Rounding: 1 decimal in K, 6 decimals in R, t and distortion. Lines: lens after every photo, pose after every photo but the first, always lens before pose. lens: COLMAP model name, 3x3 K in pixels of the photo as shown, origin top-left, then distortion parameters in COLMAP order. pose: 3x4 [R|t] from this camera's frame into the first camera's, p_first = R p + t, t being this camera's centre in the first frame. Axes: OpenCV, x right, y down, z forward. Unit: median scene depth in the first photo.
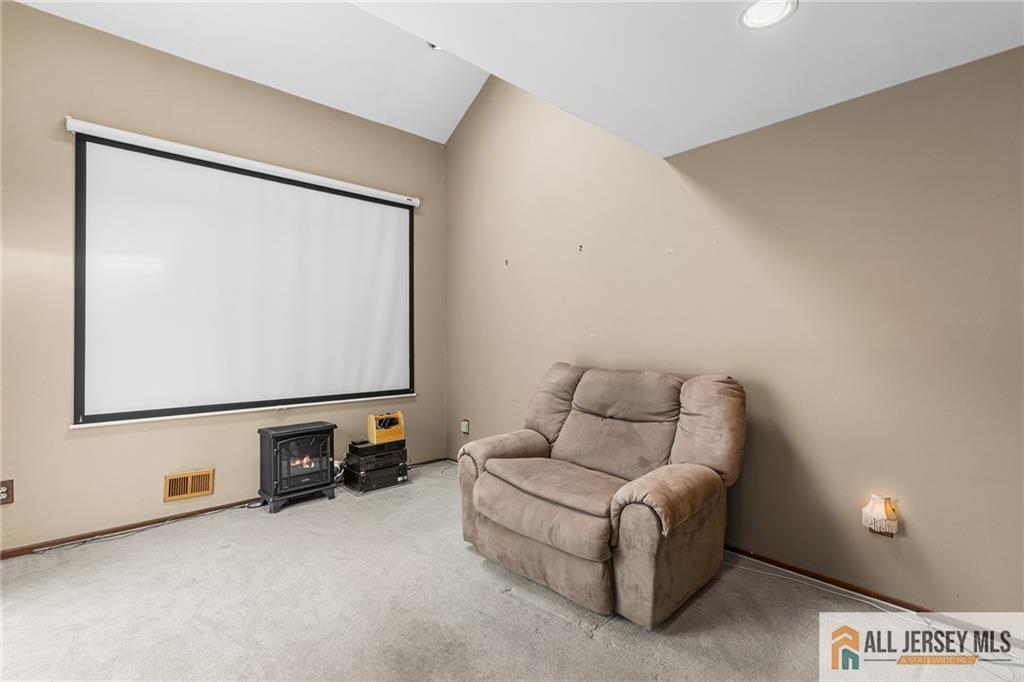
lens RADIAL K [[462.3, 0, 506.3], [0, 462.3, 341.3], [0, 0, 1]] dist [0.000044, -0.000173]
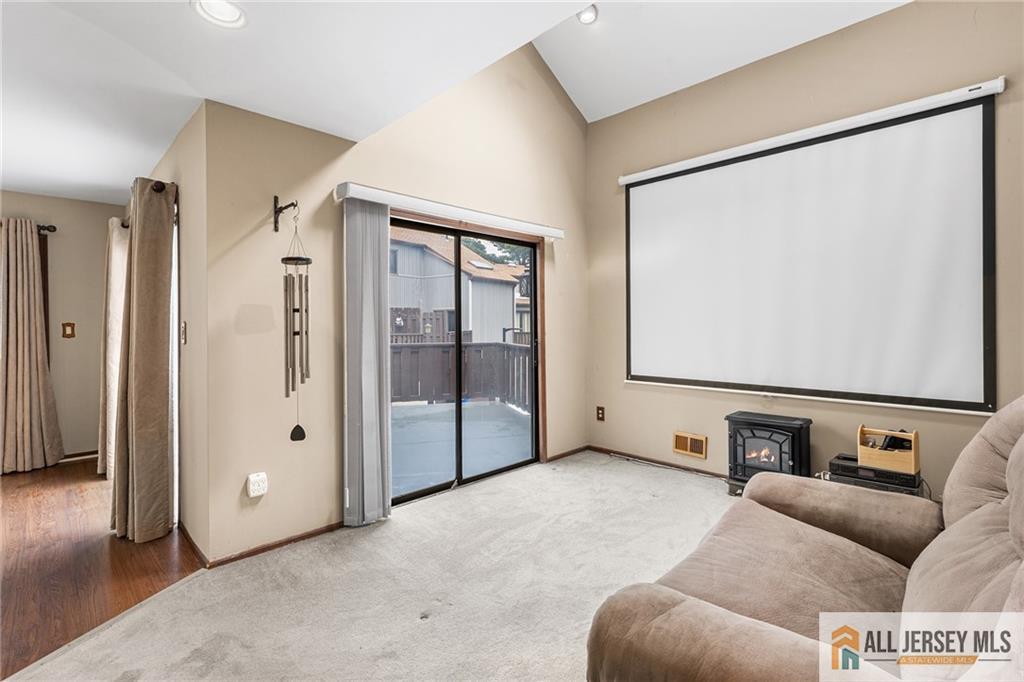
lens RADIAL K [[462.3, 0, 503.9], [0, 462.3, 330.6], [0, 0, 1]] dist [0.000044, -0.000173]
pose [[0.045883, 0.018579, -0.998774, 1.722993], [0.006949, 0.999797, 0.018917, -0.035504], [0.998923, -0.007808, 0.045745, 1.678870]]
